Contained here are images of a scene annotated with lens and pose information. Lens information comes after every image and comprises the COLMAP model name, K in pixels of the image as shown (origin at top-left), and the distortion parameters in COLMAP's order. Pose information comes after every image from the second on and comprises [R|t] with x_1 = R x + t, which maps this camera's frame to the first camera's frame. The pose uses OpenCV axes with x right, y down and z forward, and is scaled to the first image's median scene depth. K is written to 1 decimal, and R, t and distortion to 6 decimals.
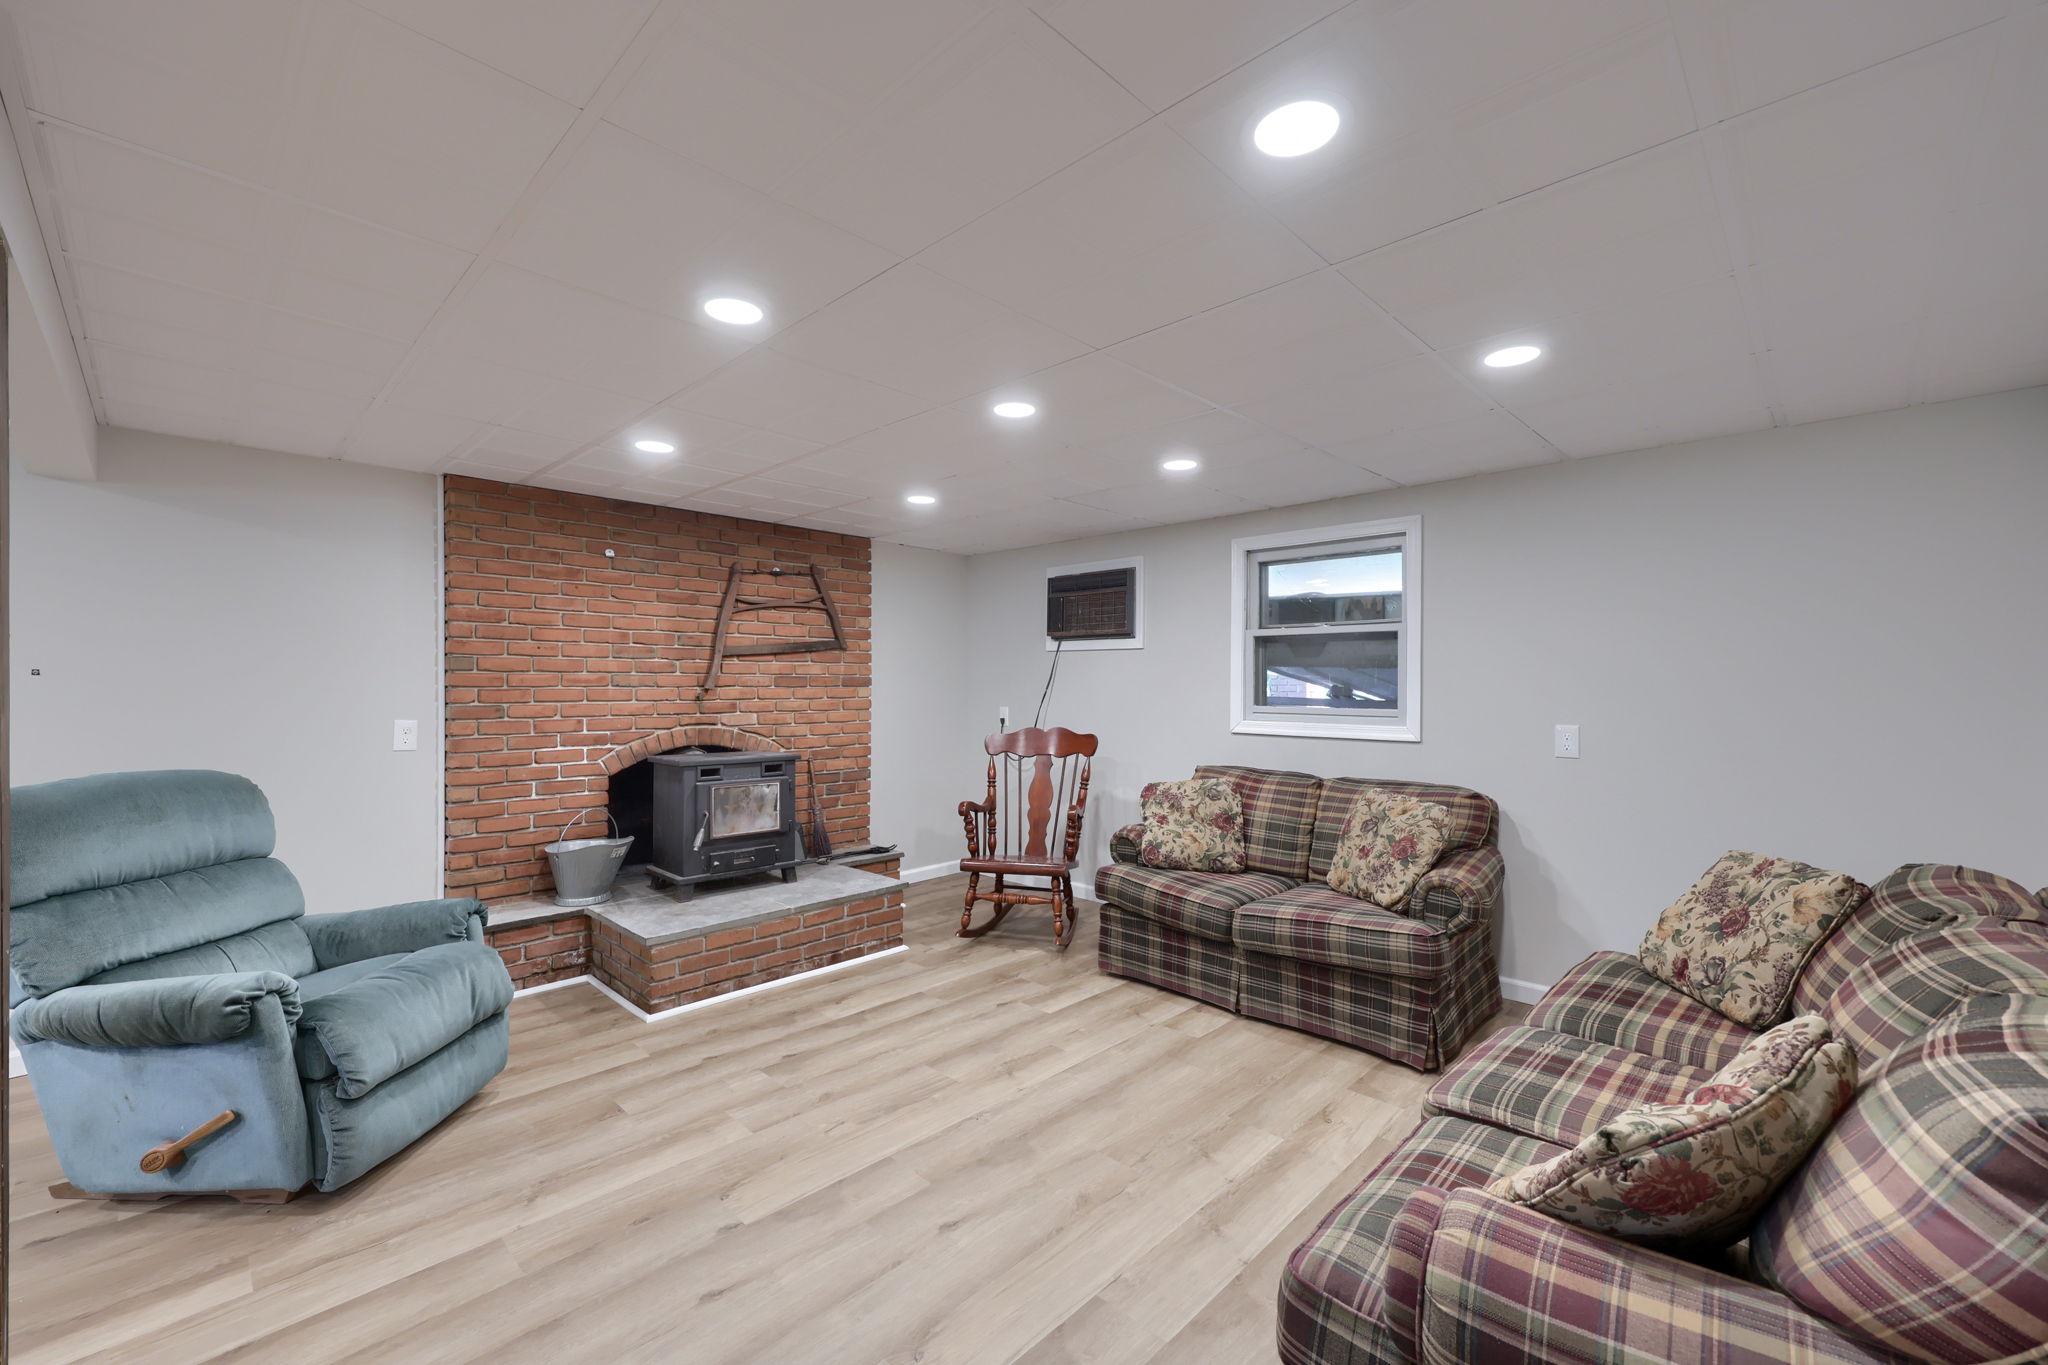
lens RADIAL K [[834.7, 0, 1025.6], [0, 834.7, 675.4], [0, 0, 1]] dist [0.000971, -0.000165]
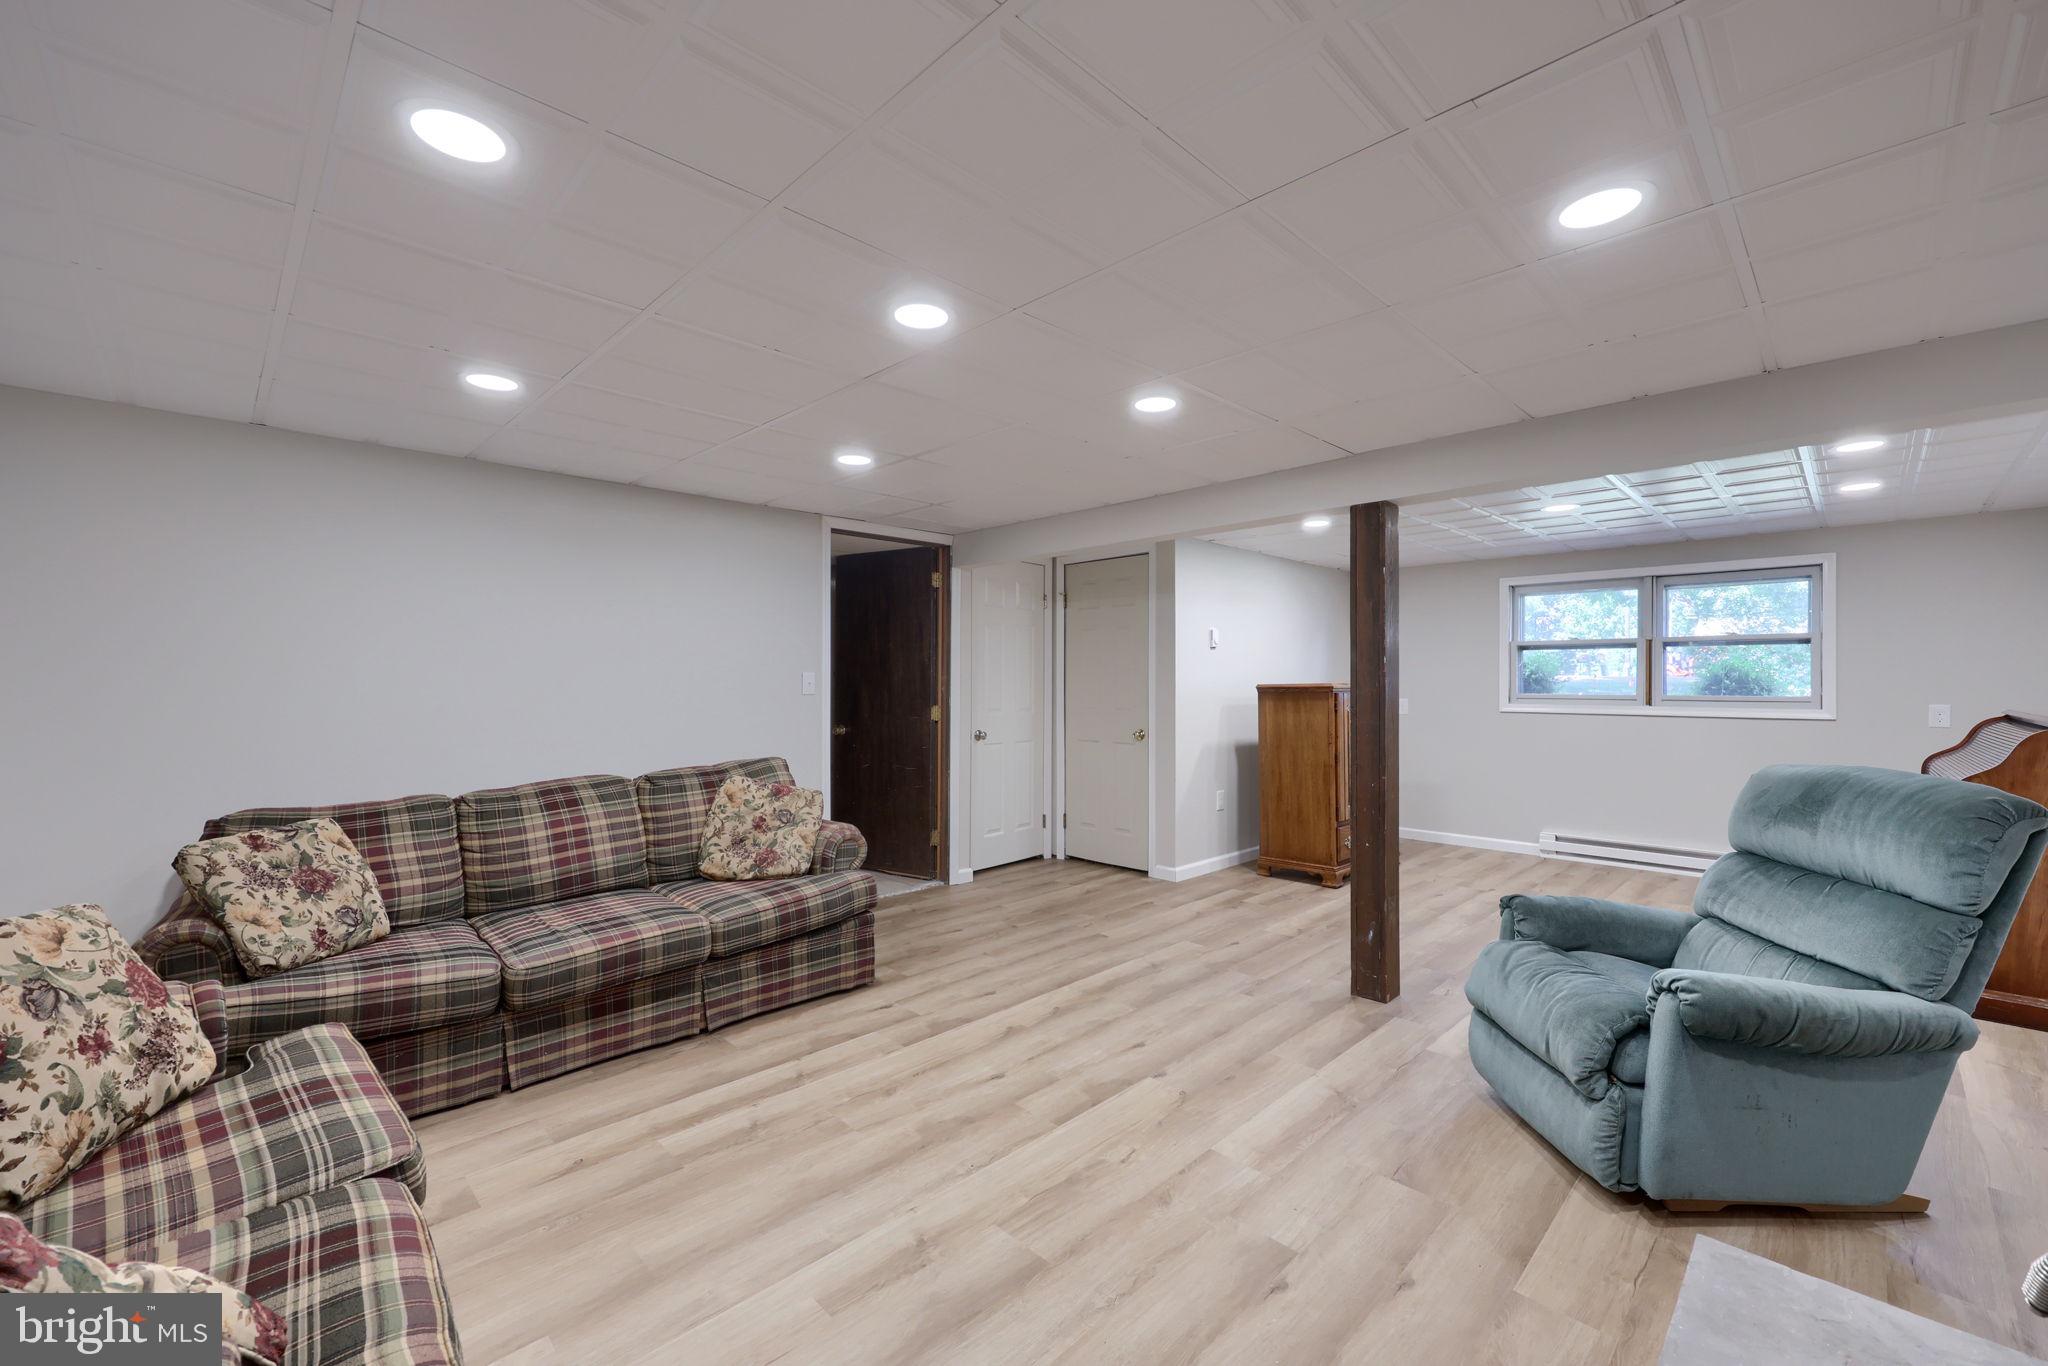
lens RADIAL K [[834.7, 0, 1025.6], [0, 834.7, 675.9], [0, 0, 1]] dist [0.000971, -0.000165]
pose [[-0.999766, 0.004291, 0.021186, -0.142259], [0.003902, 0.999824, -0.018372, 0.033164], [-0.021261, -0.018285, -0.999607, 1.986184]]
